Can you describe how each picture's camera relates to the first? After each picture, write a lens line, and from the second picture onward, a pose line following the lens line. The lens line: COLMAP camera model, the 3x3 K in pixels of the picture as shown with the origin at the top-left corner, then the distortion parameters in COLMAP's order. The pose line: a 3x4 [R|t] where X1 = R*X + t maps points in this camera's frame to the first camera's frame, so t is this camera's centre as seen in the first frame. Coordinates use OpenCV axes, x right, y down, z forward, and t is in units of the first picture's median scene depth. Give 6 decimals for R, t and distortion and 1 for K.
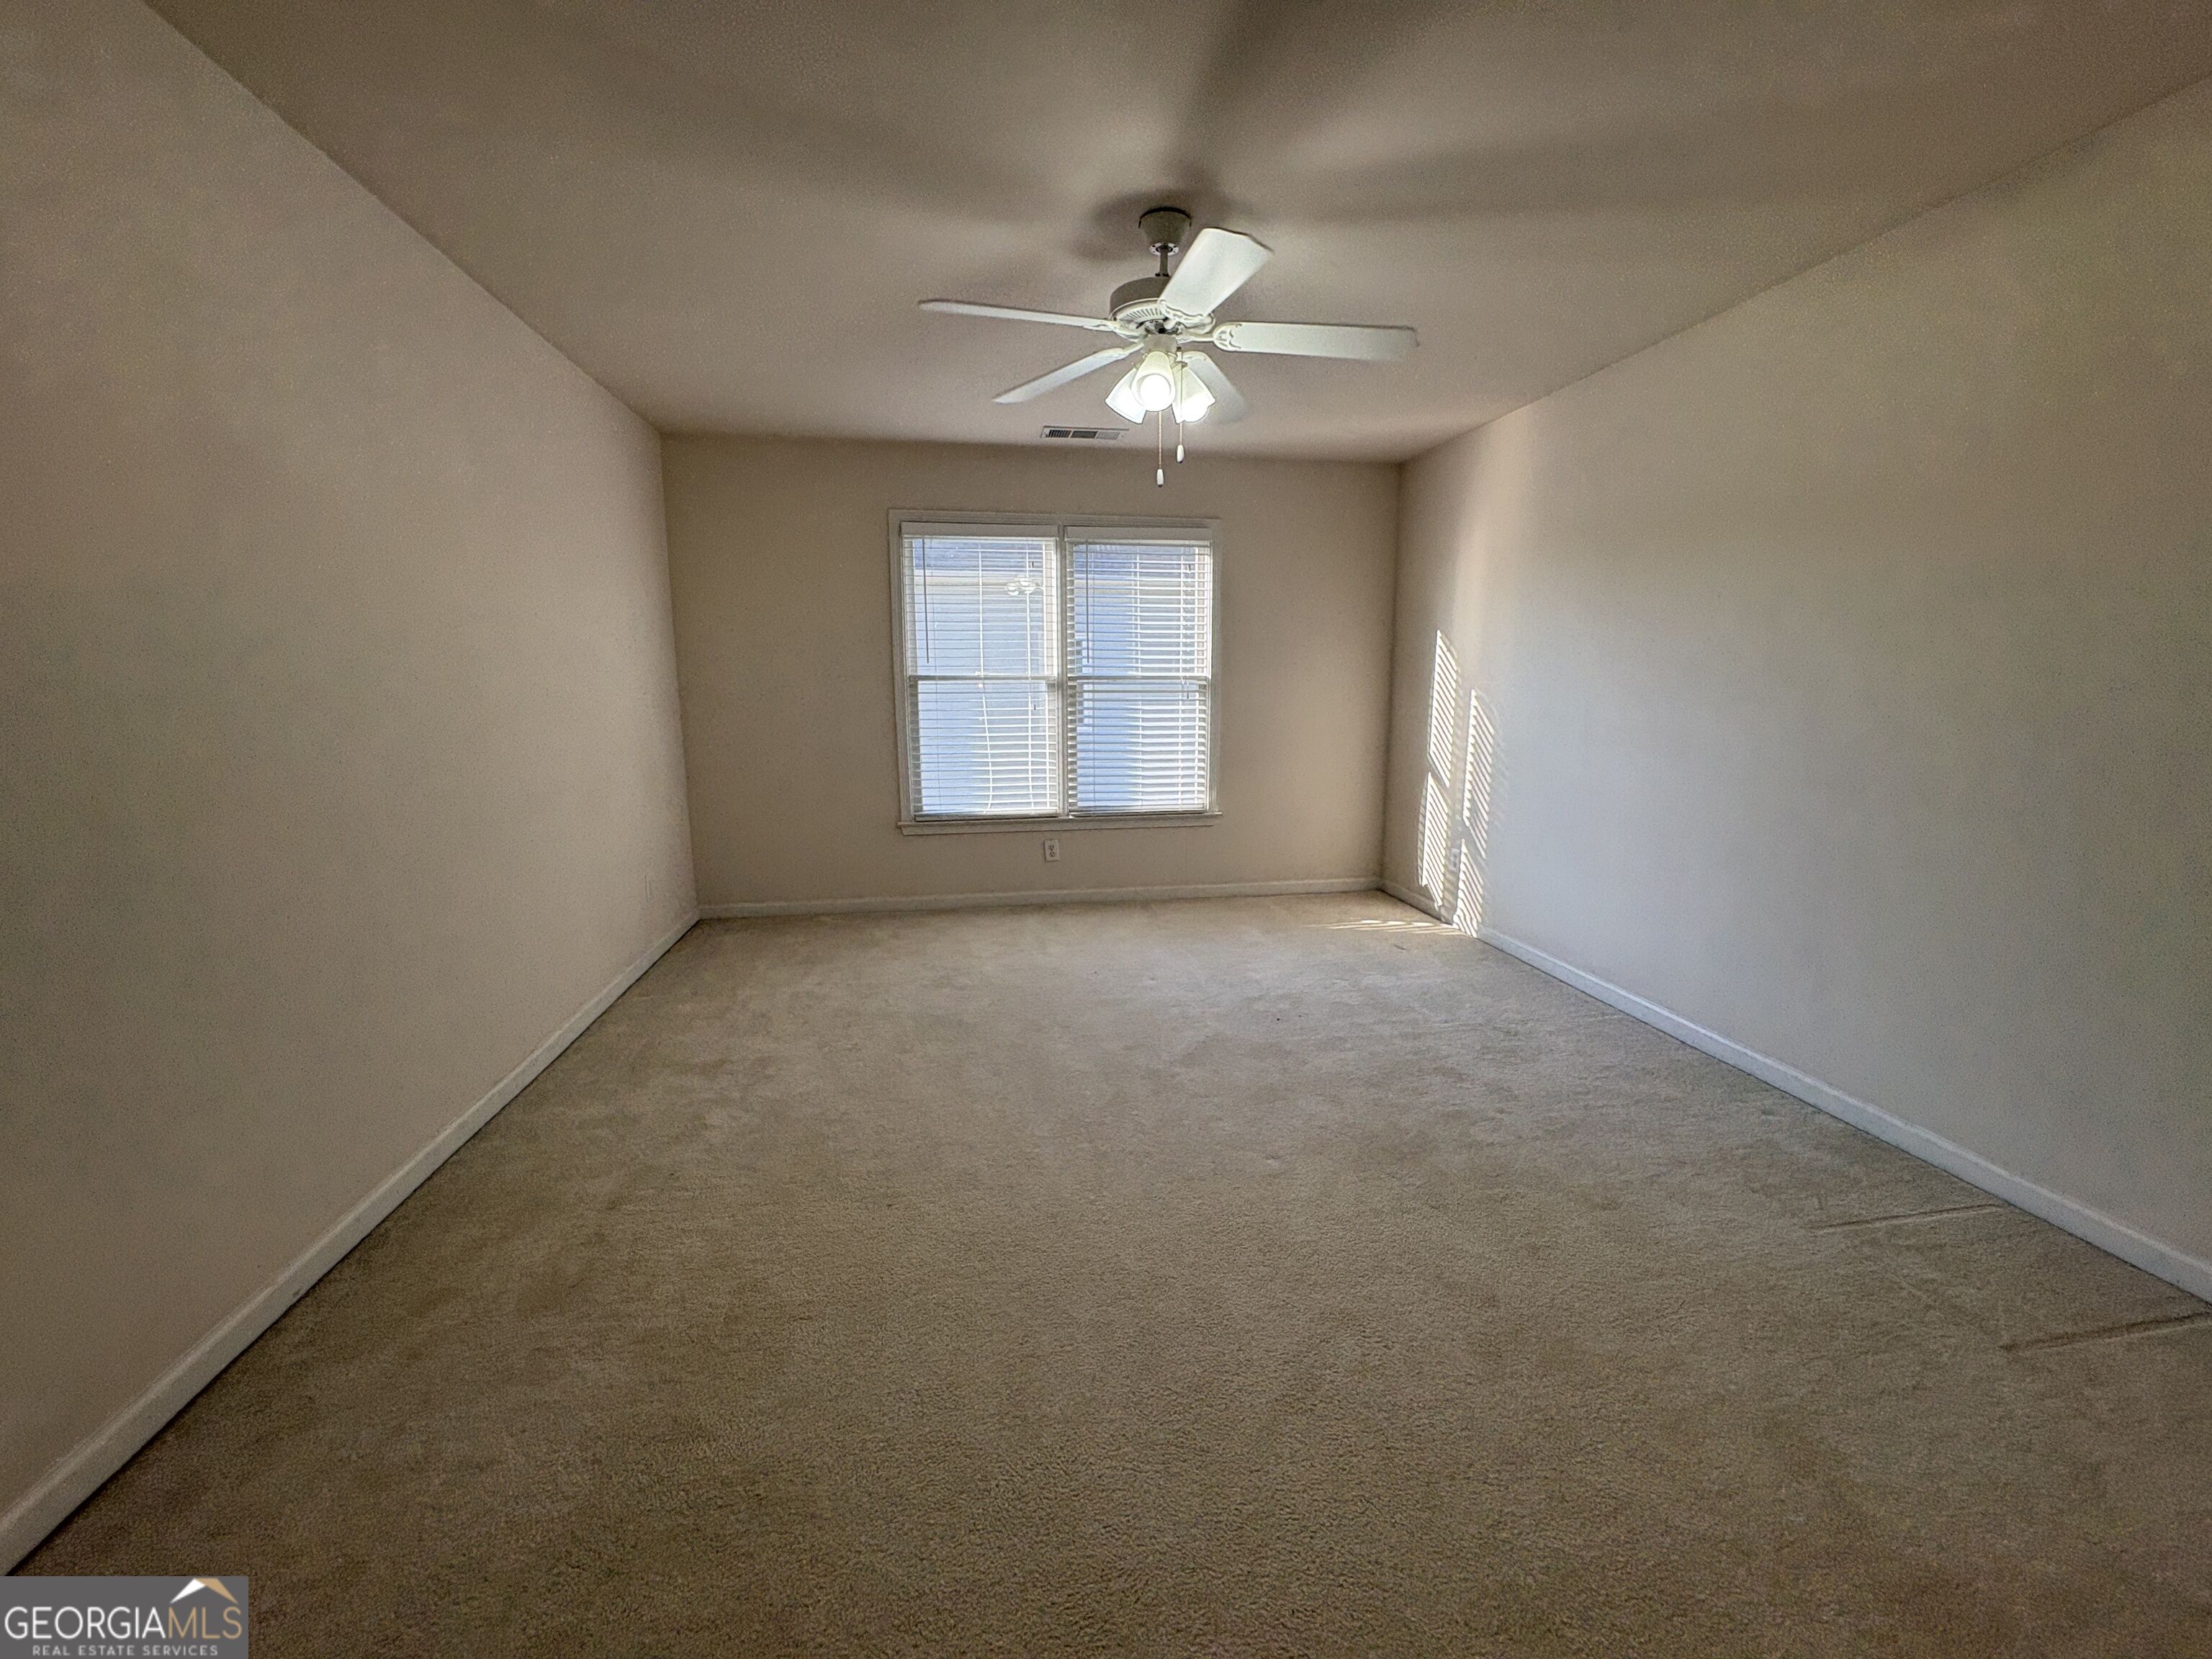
lens RADIAL K [[883.5, 0, 1109.1], [0, 883.5, 829.5], [0, 0, 1]] dist [0.001663, -0.000037]
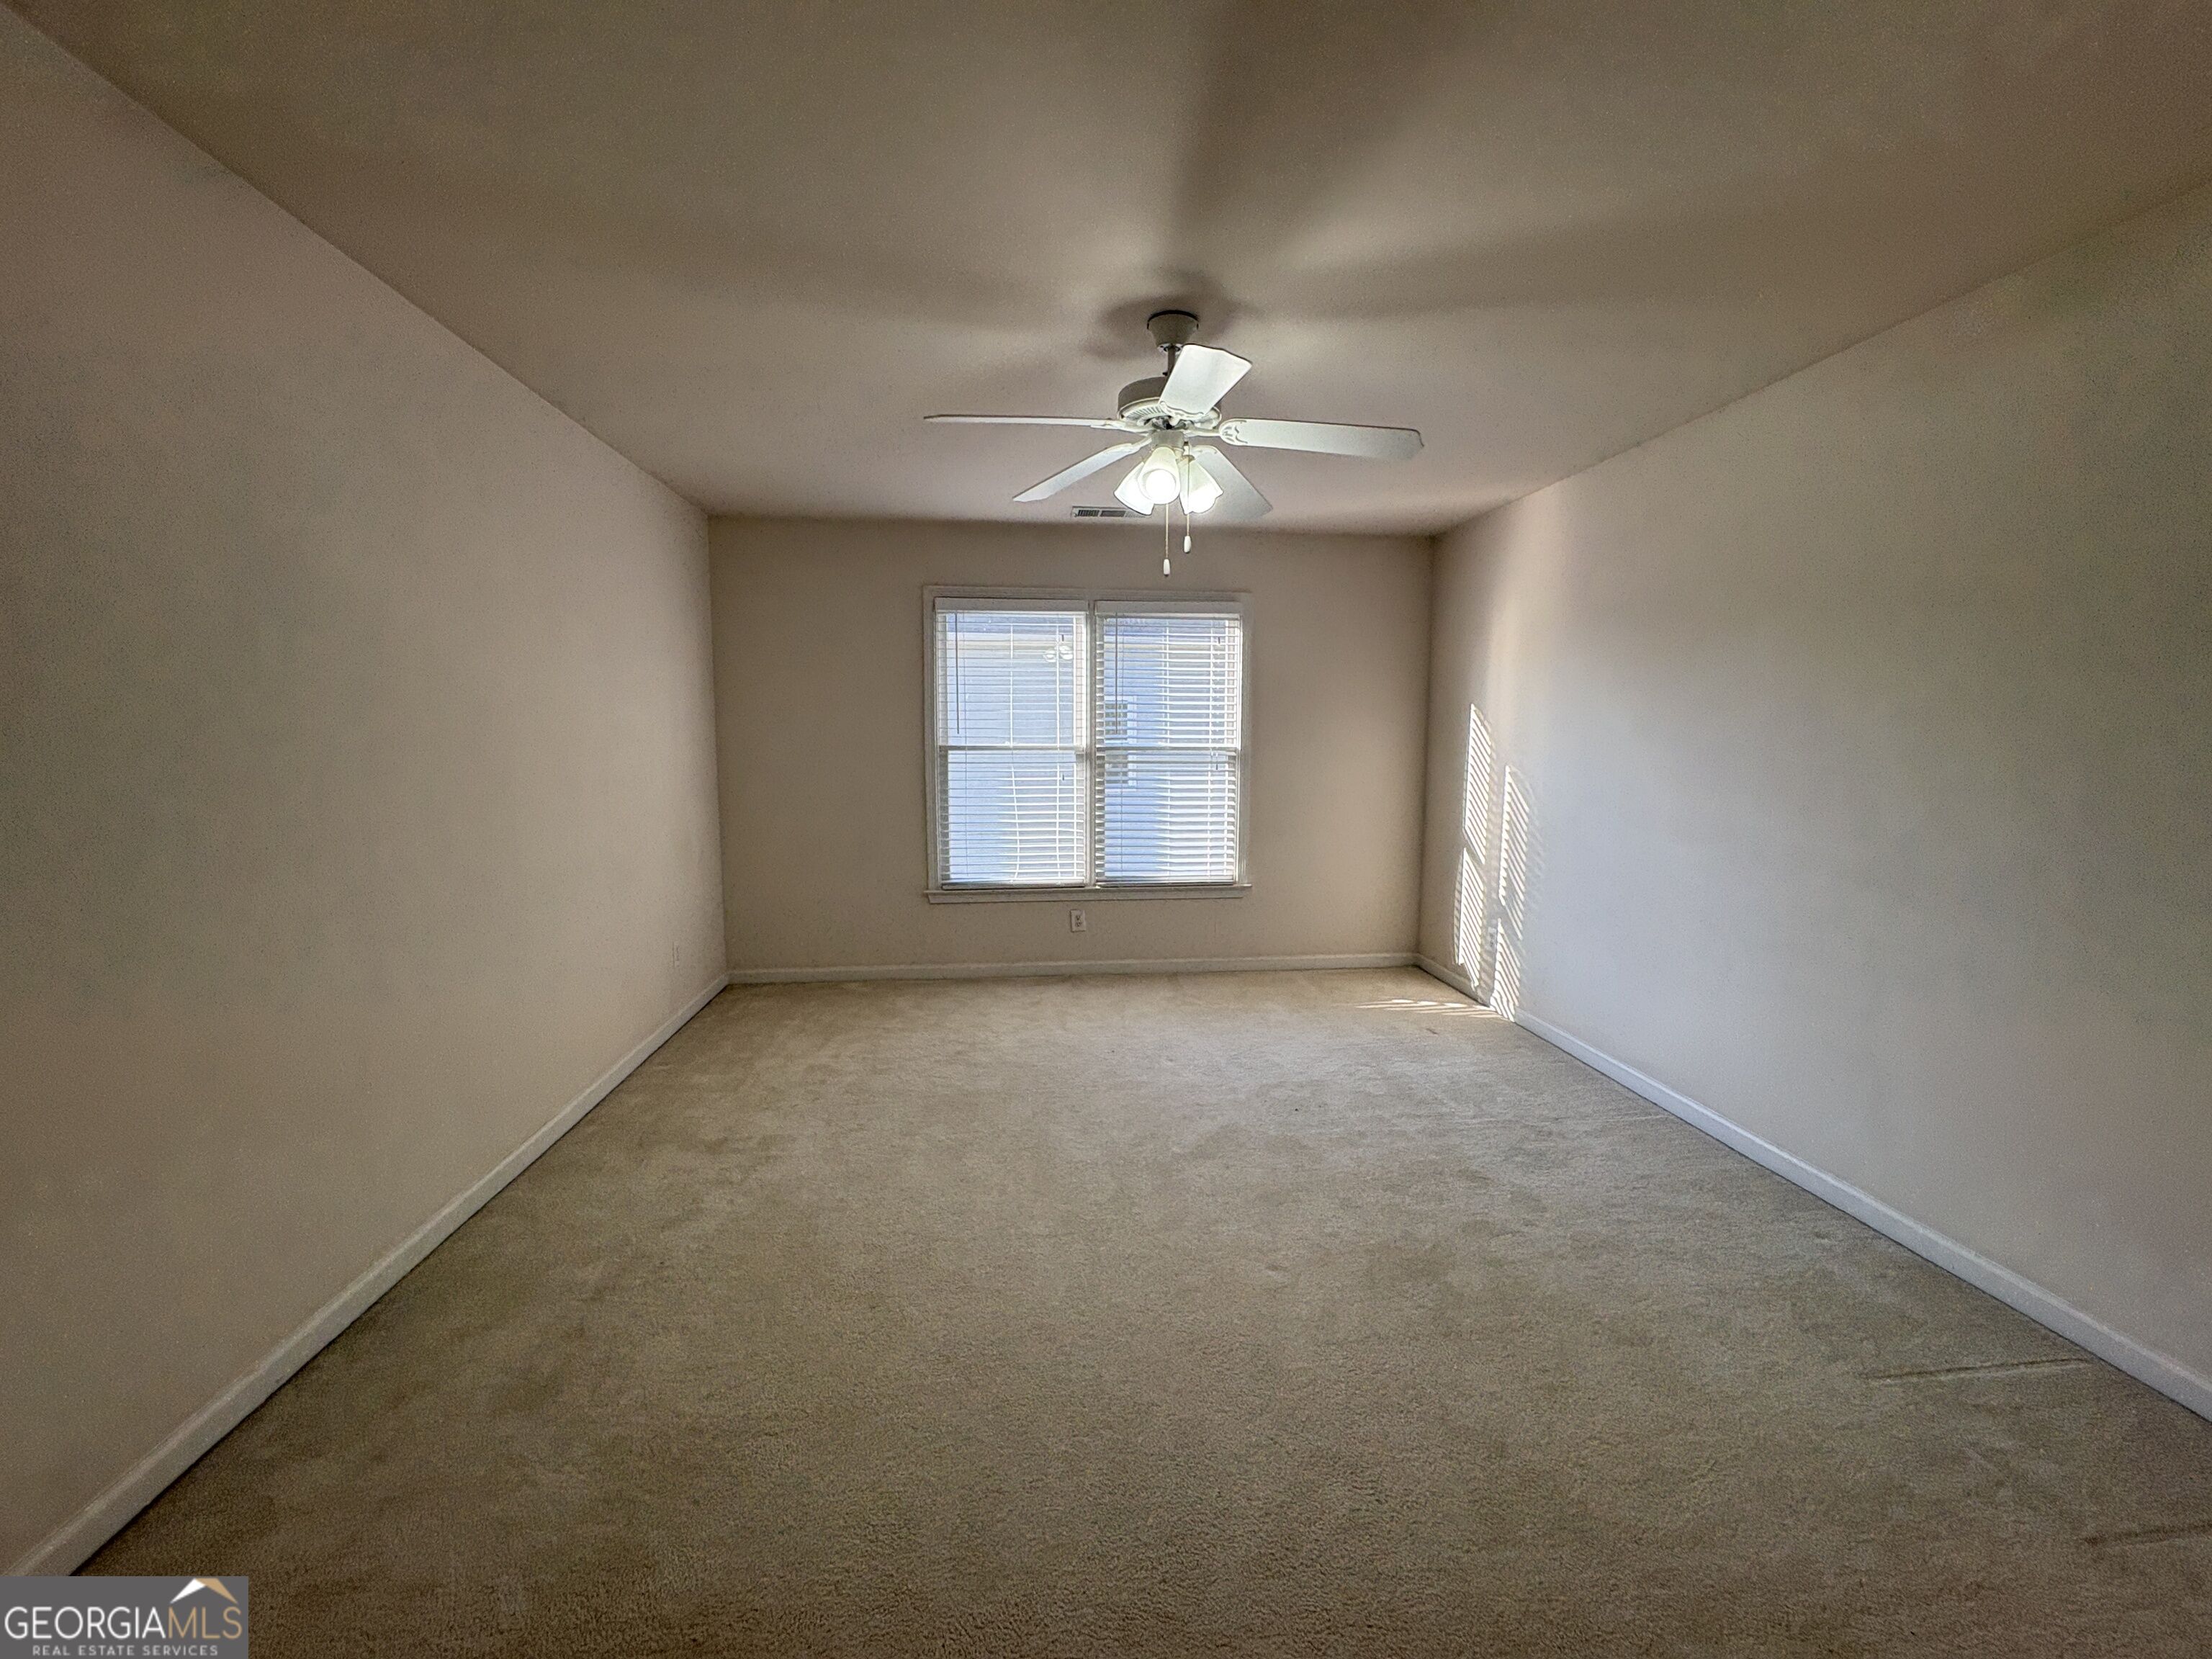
lens RADIAL K [[883.5, 0, 1109.1], [0, 883.5, 829.5], [0, 0, 1]] dist [0.001663, -0.000037]
pose [[0.998234, 0.011801, -0.058215, 0.030303], [-0.015284, 0.998096, -0.059757, -0.022381], [0.057399, 0.060542, 0.996514, 0.006942]]
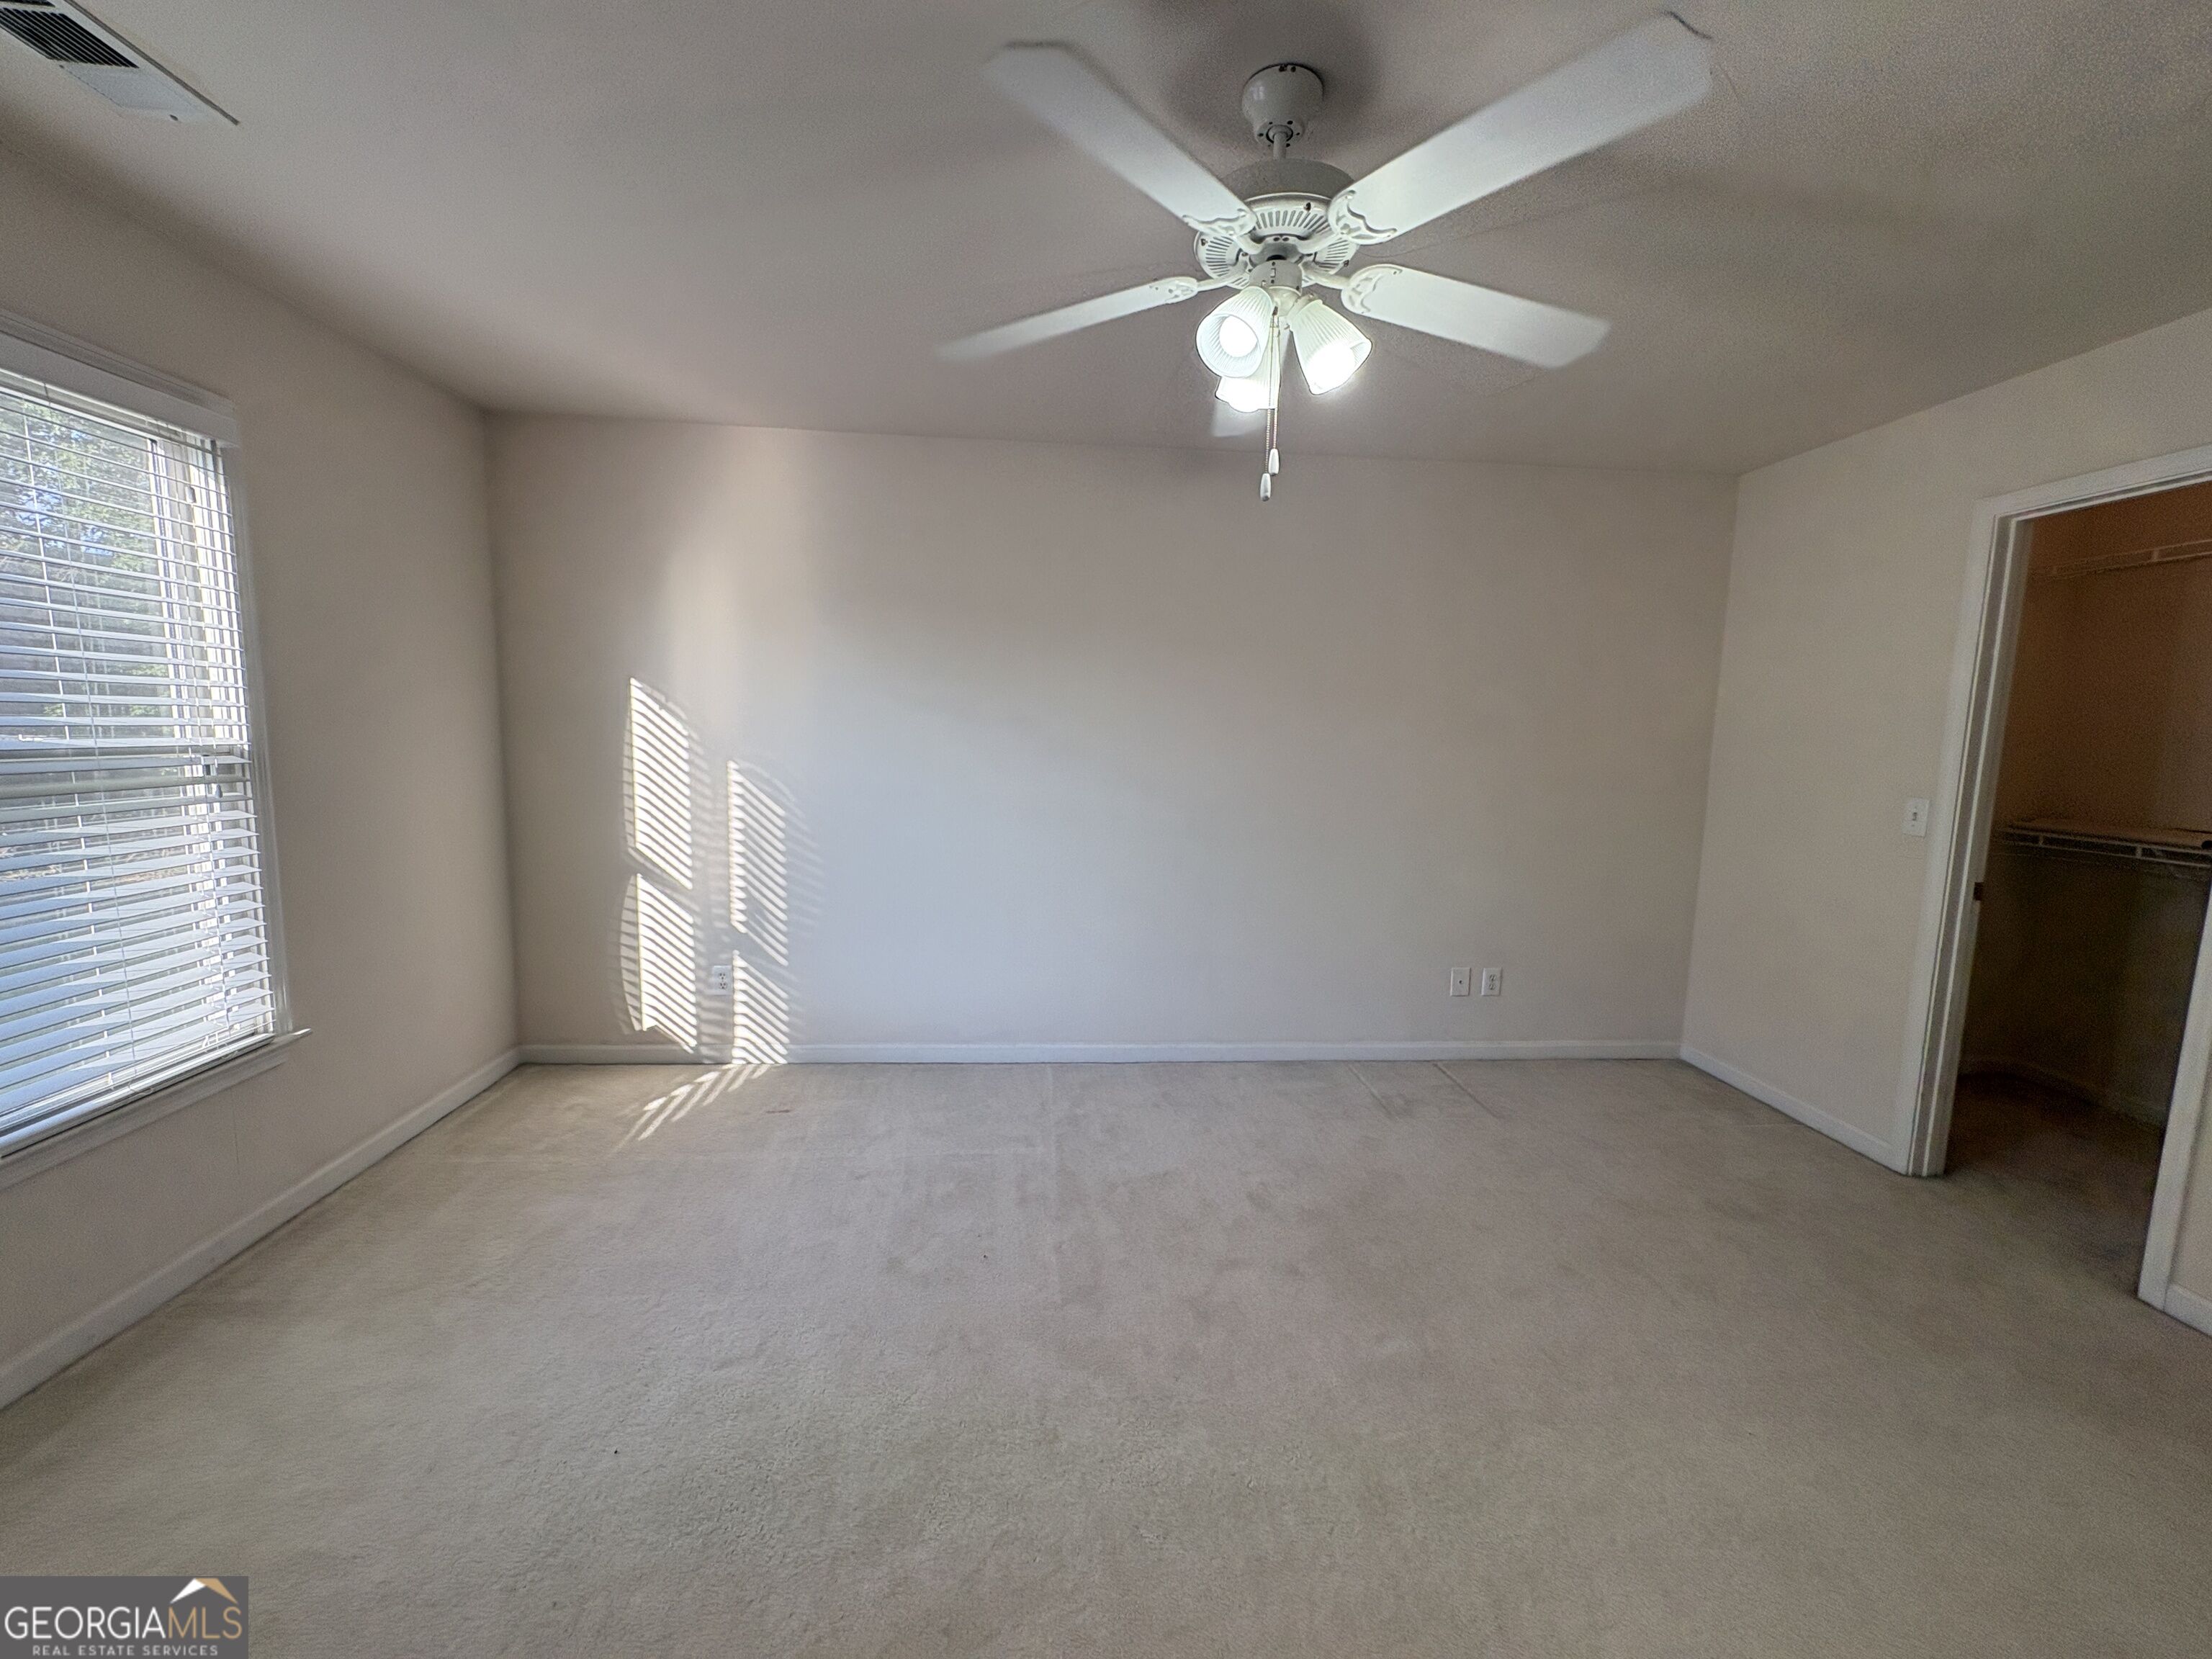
lens RADIAL K [[883.5, 0, 1109.1], [0, 883.5, 829.5], [0, 0, 1]] dist [0.001663, -0.000037]
pose [[0.092139, -0.115559, 0.989018, -0.332746], [0.141972, 0.984620, 0.101819, -0.128694], [-0.985573, 0.131031, 0.107128, 0.586205]]
